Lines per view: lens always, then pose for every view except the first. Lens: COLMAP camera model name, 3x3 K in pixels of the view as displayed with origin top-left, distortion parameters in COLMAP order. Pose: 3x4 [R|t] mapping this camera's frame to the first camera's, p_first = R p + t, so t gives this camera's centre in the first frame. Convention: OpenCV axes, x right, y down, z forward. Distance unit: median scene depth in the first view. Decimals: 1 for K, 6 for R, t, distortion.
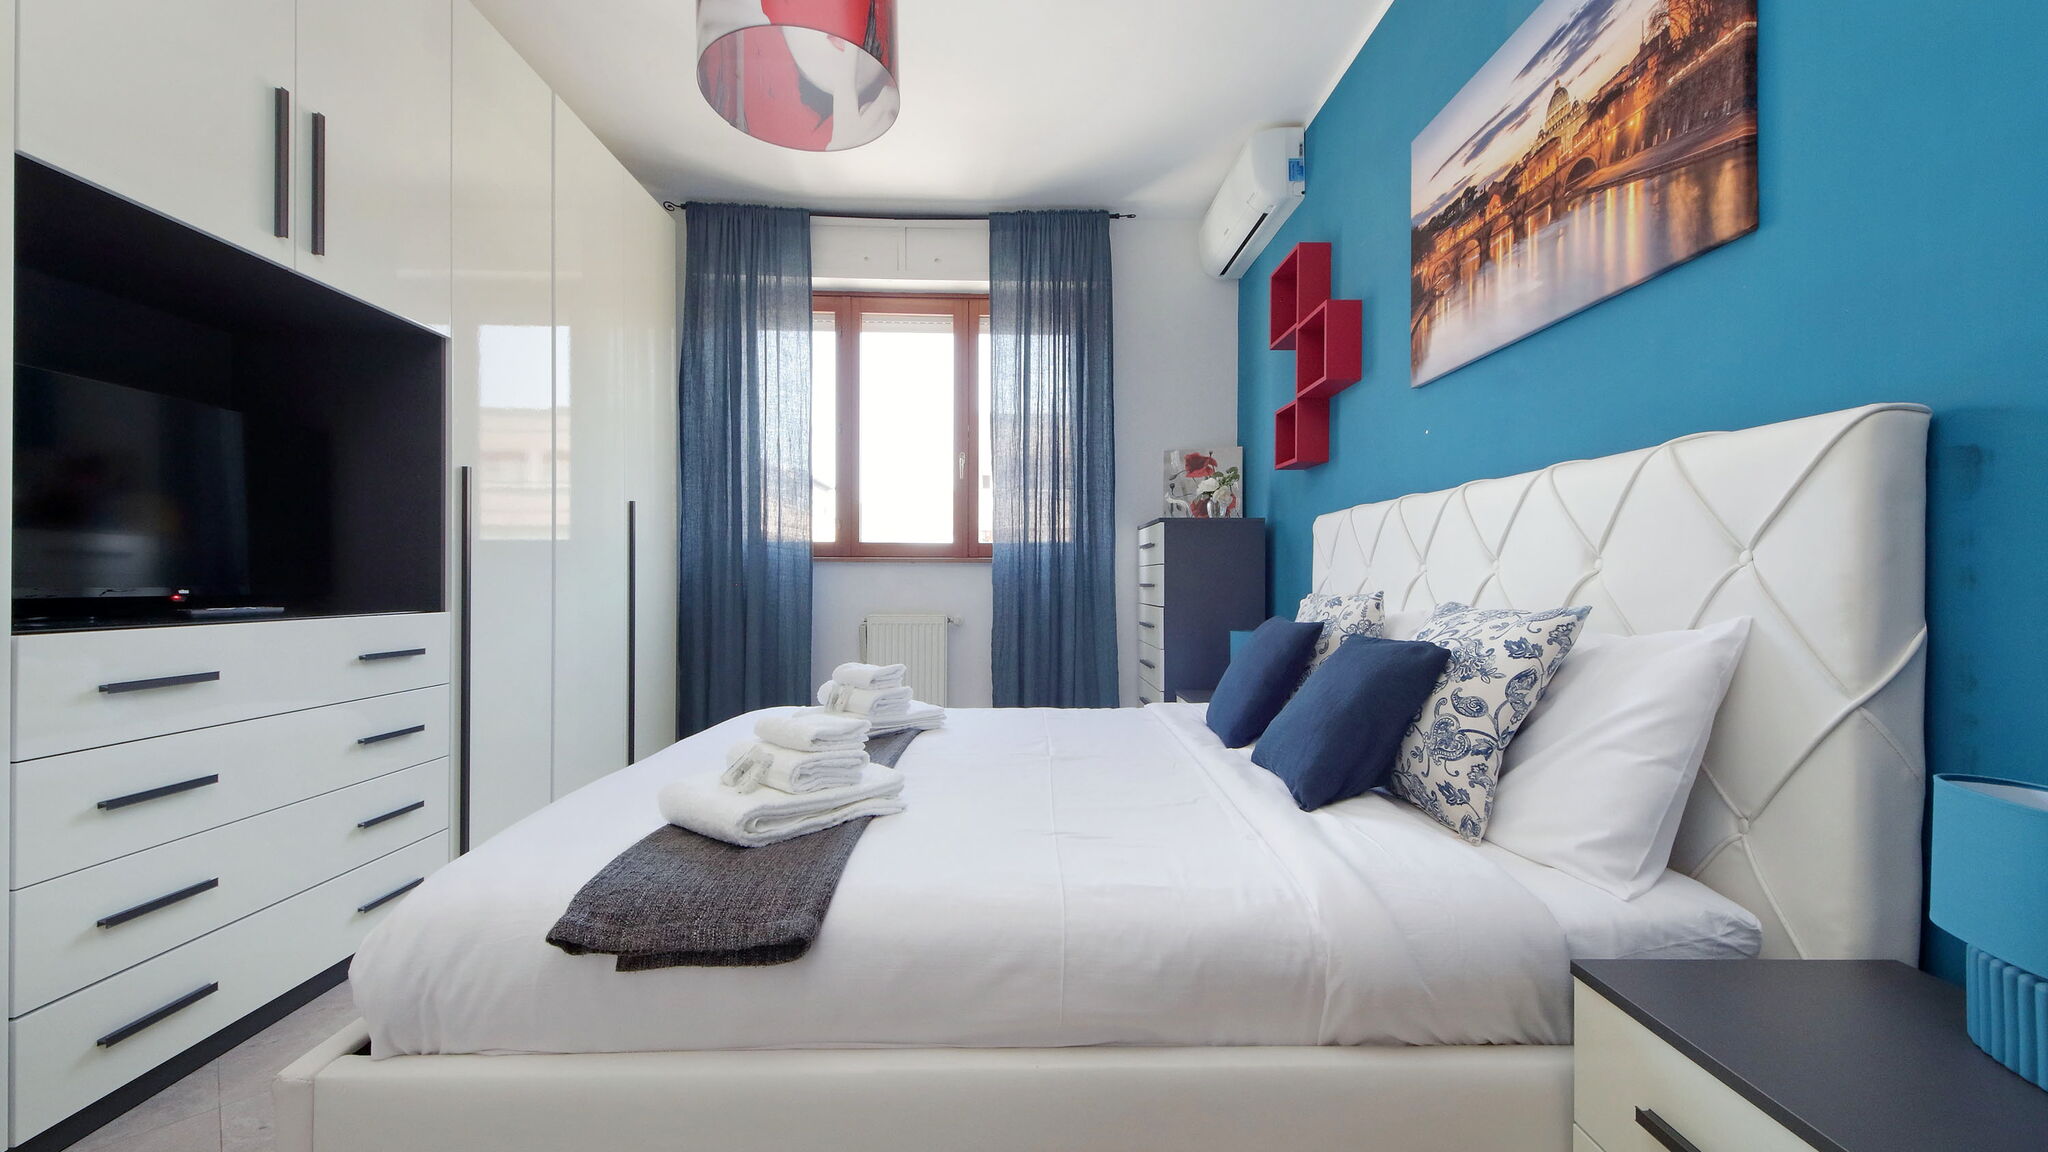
lens RADIAL K [[773.5, 0, 1020.9], [0, 773.5, 575.9], [0, 0, 1]] dist [0.049407, -0.024902]
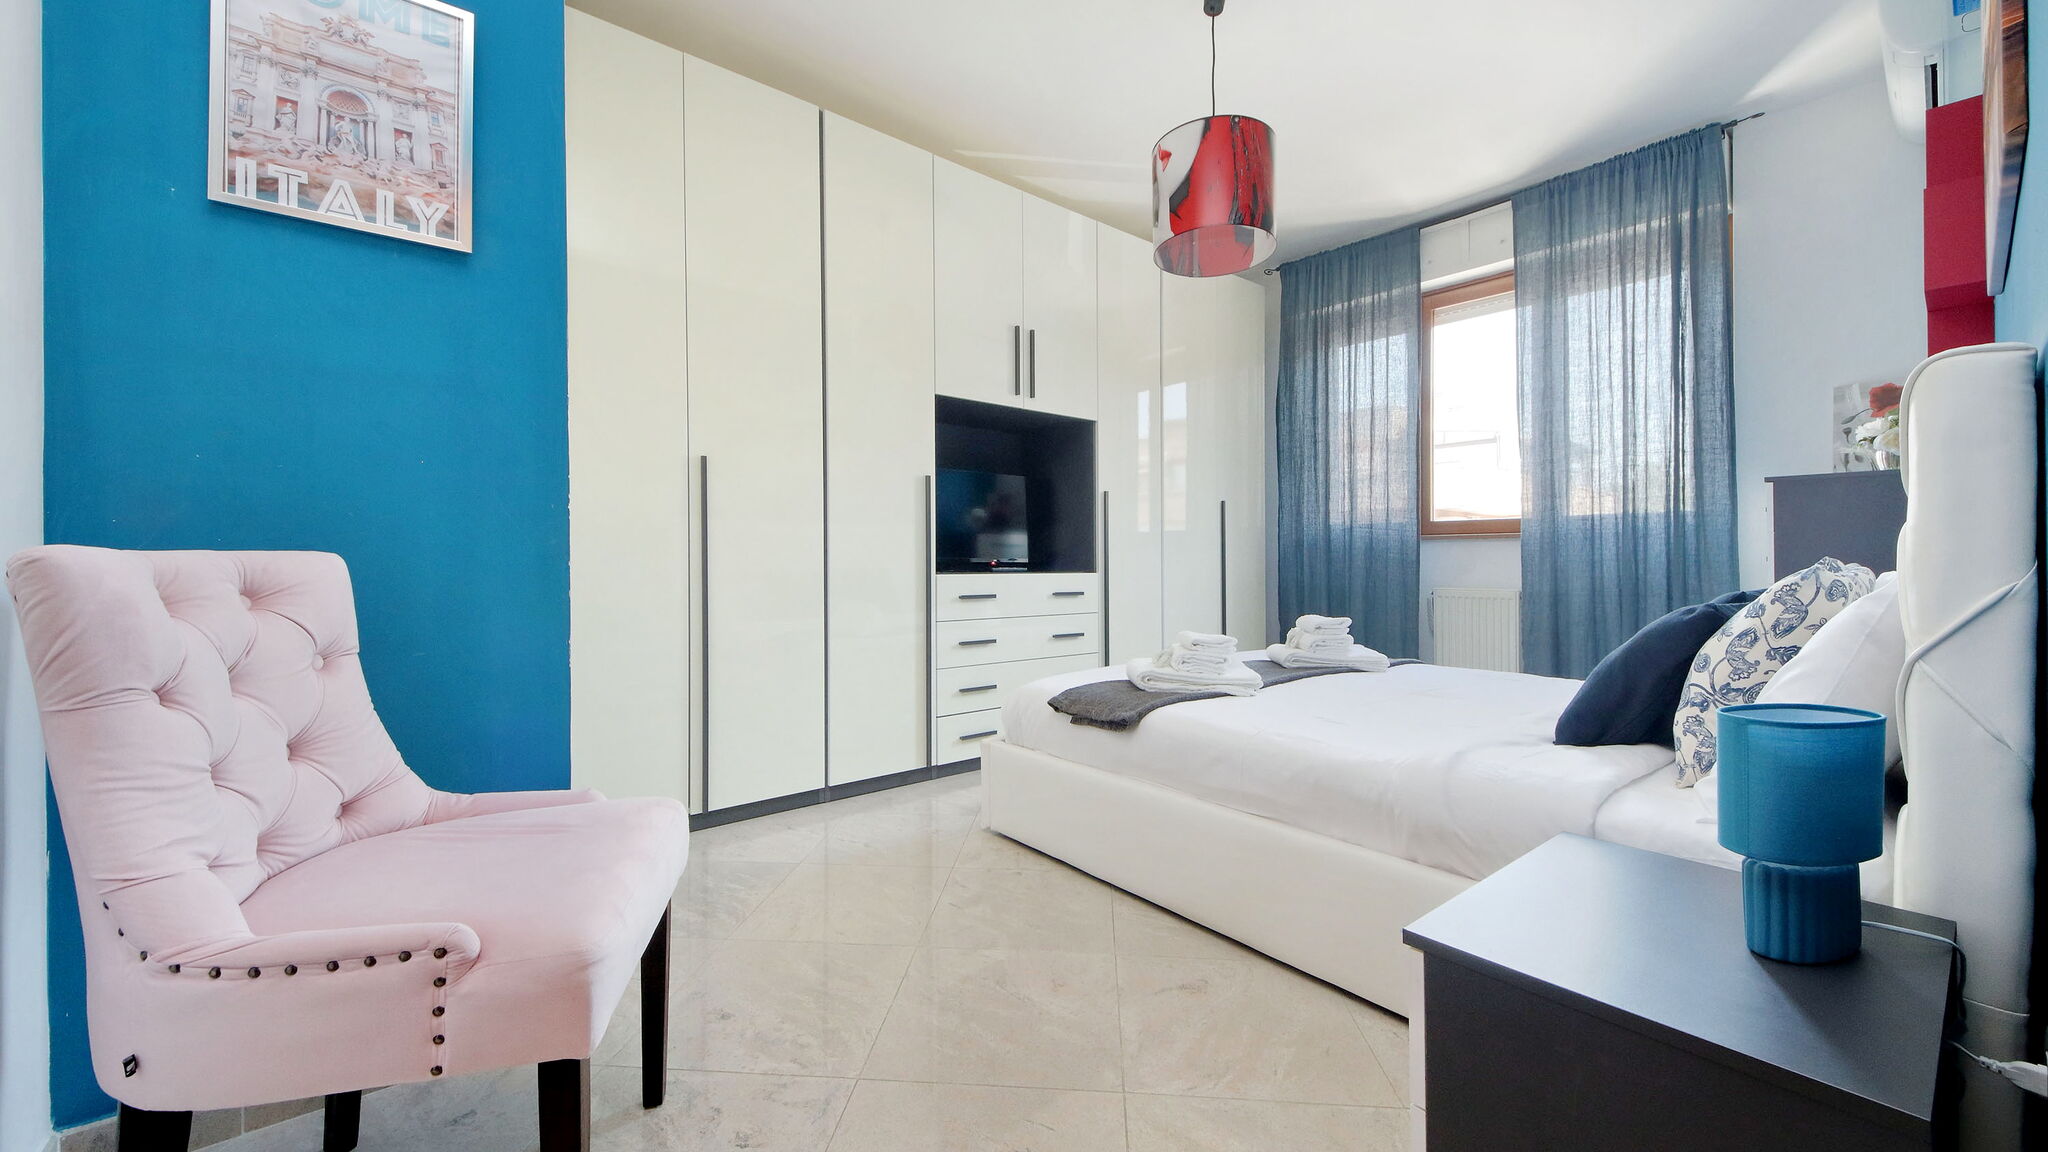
lens RADIAL K [[764.5, 0, 1019.6], [0, 764.5, 568.2], [0, 0, 1]] dist [0.000856, -0.000014]
pose [[0.622125, 0.004844, -0.782903, 0.631681], [0.004286, 0.999945, 0.009593, 0.021535], [0.782906, -0.009324, 0.622070, -0.266978]]
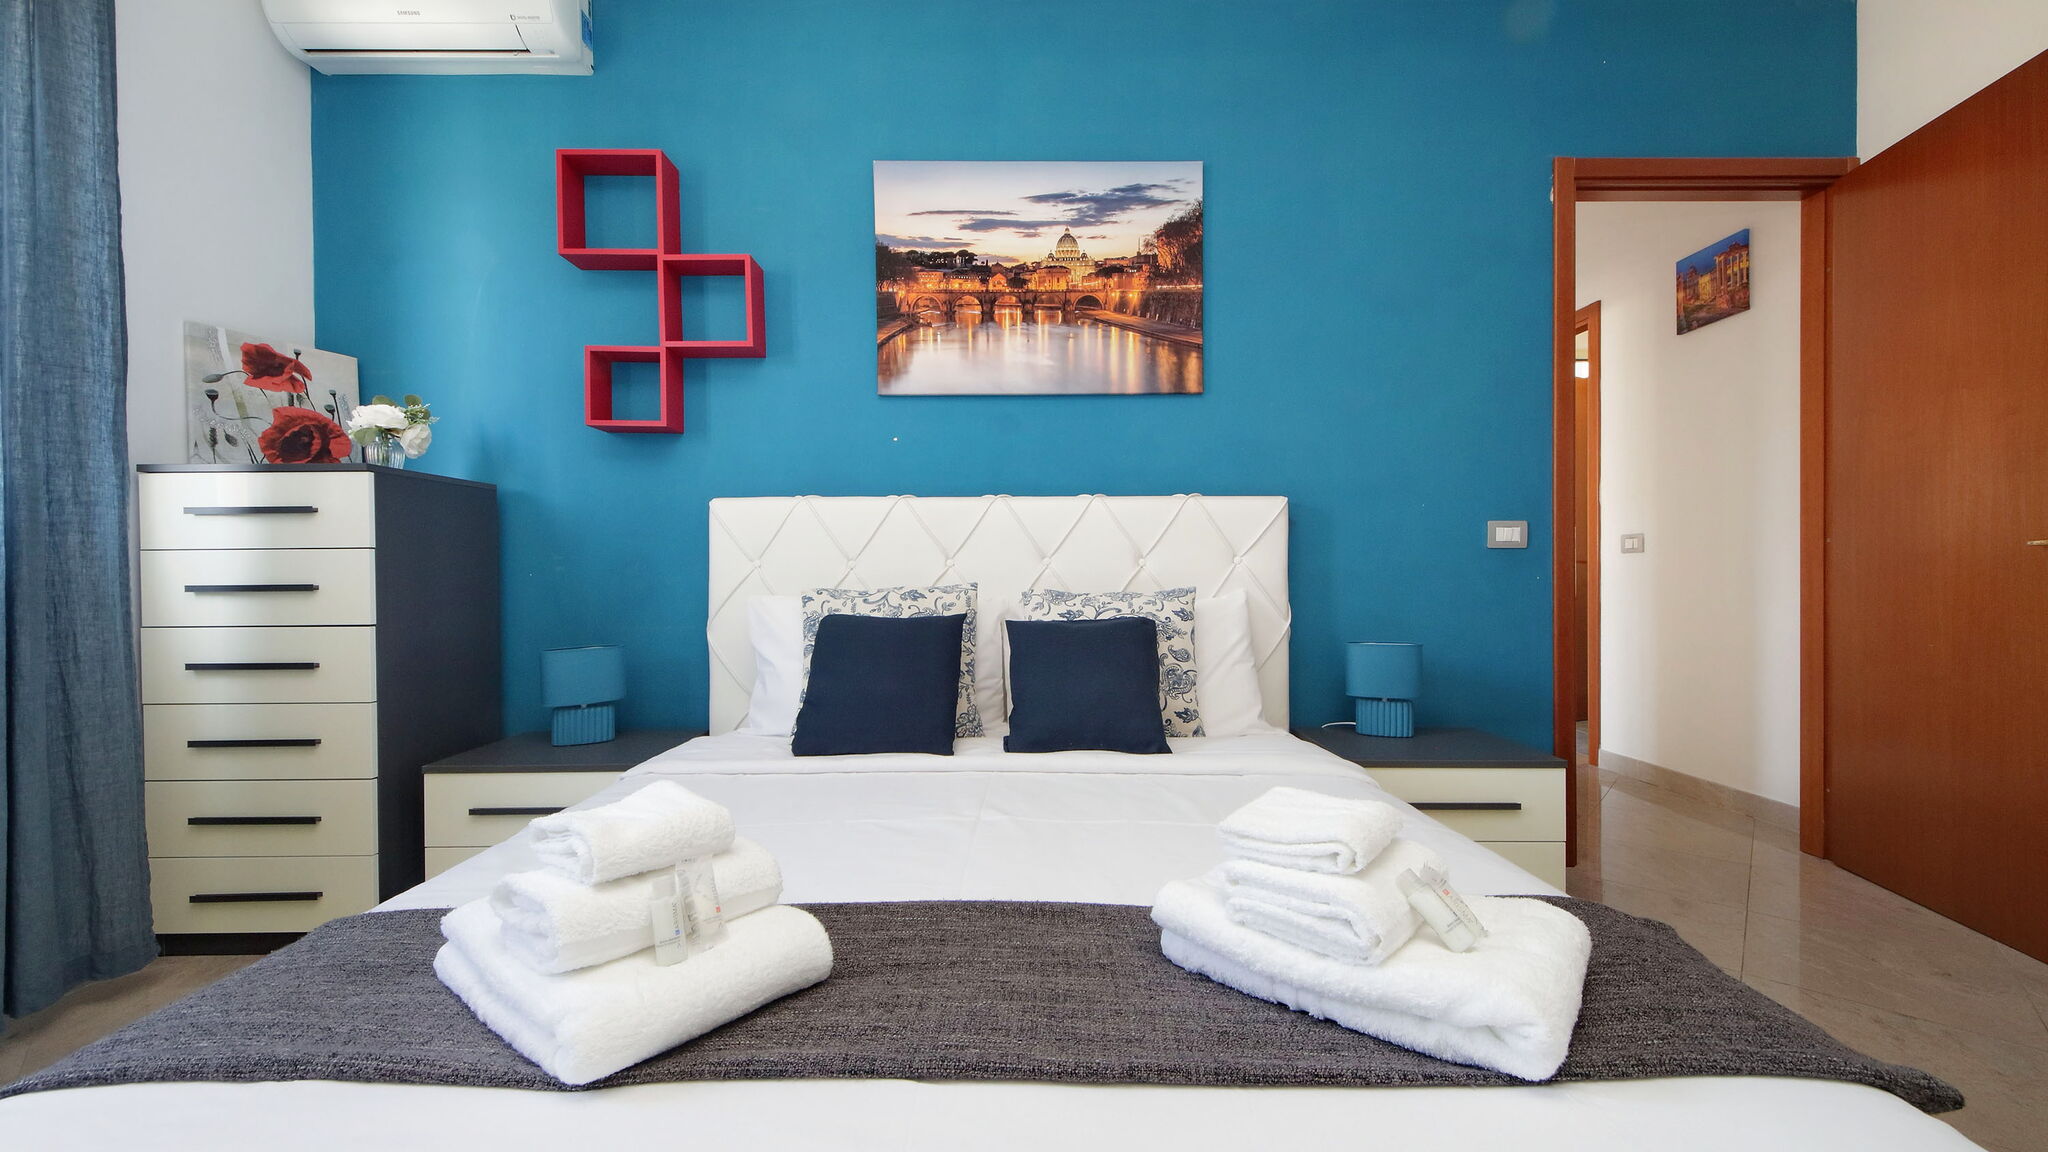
lens RADIAL K [[776.6, 0, 1046.4], [0, 776.6, 582.5], [0, 0, 1]] dist [0.017302, -0.000109]
pose [[0.014059, -0.015713, 0.999778, -0.727097], [-0.001146, 0.999876, 0.015731, 0.000597], [-0.999901, -0.001367, 0.014039, 0.972293]]
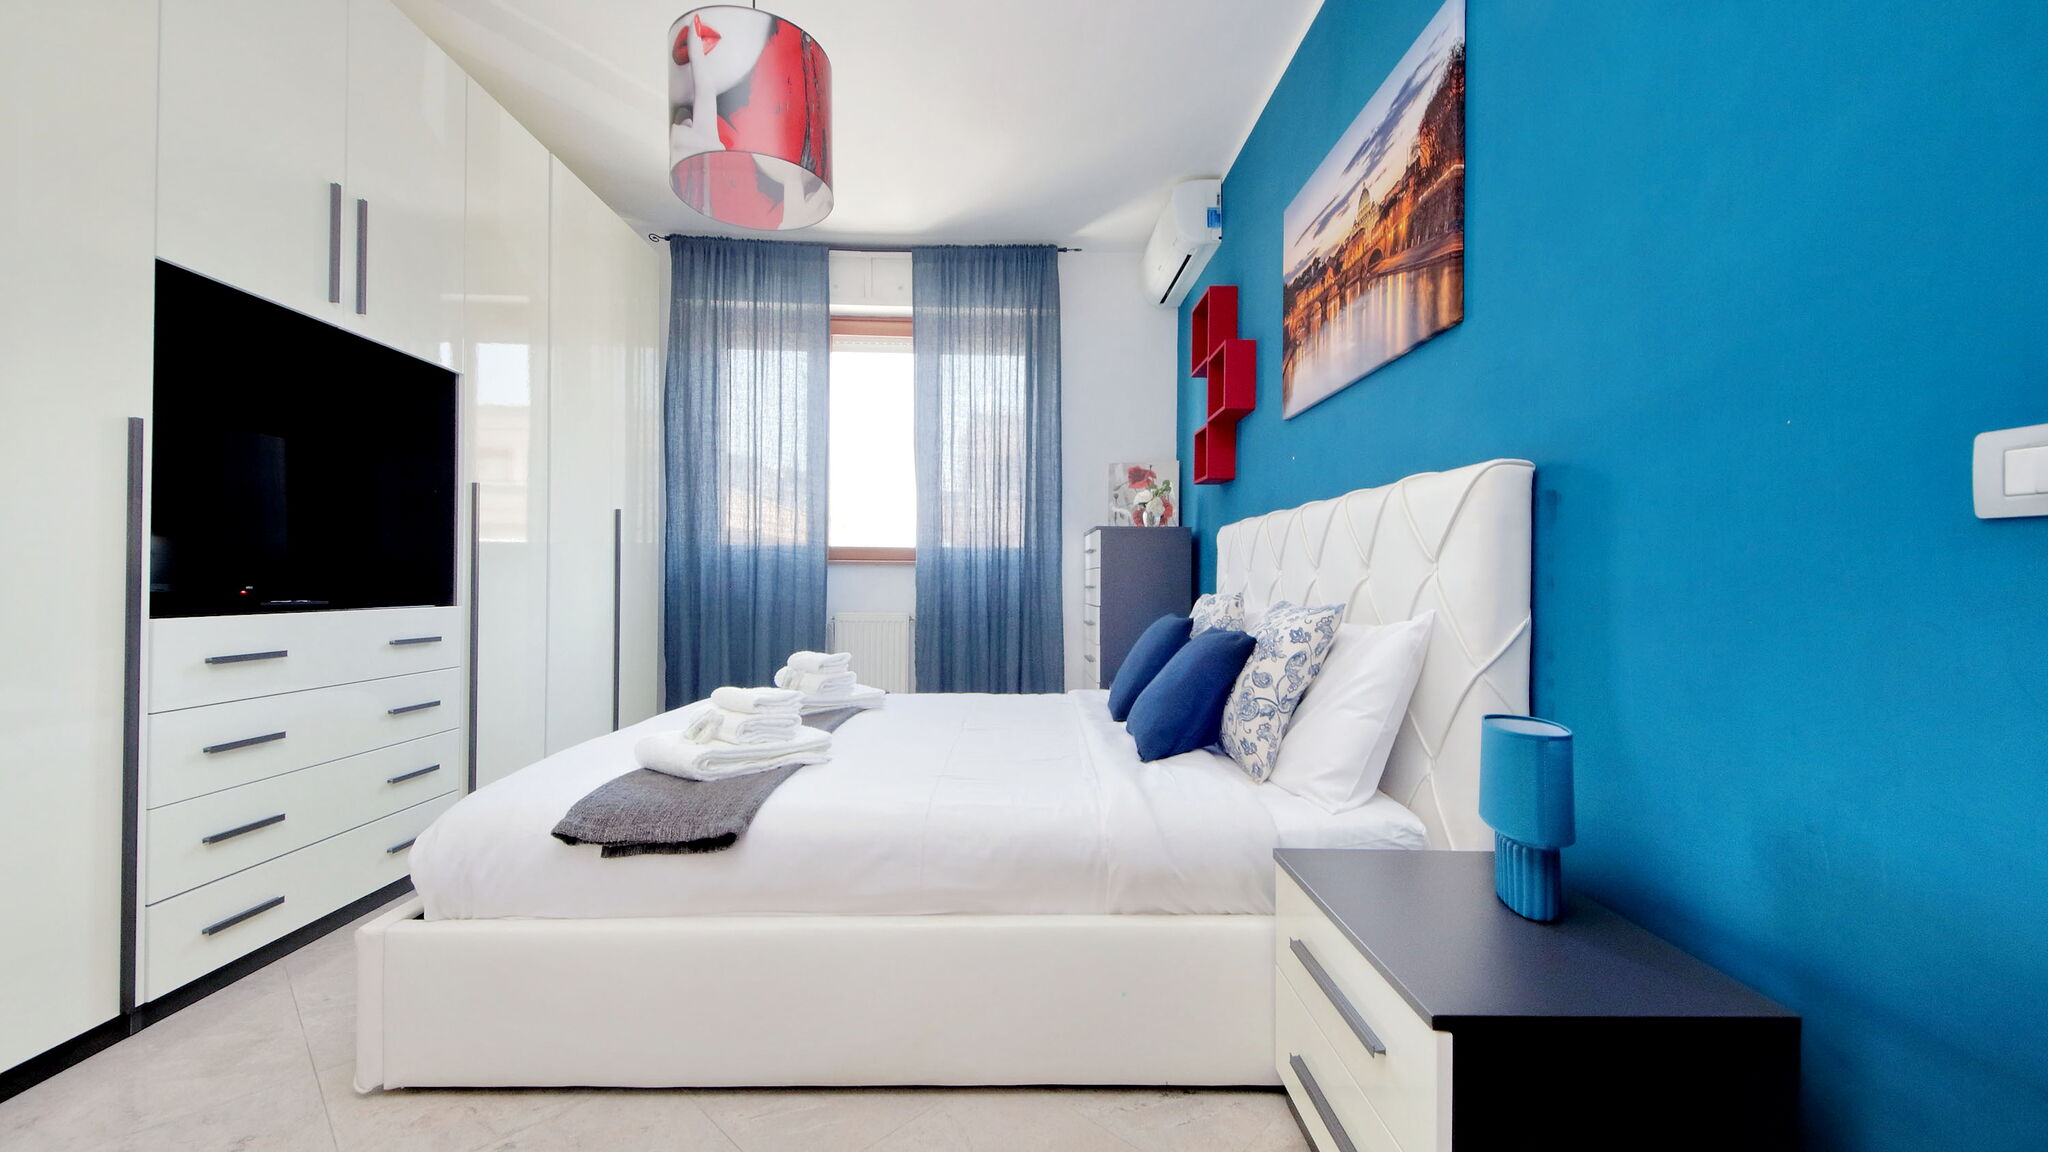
lens RADIAL K [[788.3, 0, 1021.4], [0, 788.3, 578.8], [0, 0, 1]] dist [0.047953, -0.025914]
pose [[0.999978, 0.005132, 0.004192, 0.130456], [-0.005136, 0.999986, 0.000949, -0.000692], [-0.004188, -0.000971, 0.999991, -0.246701]]
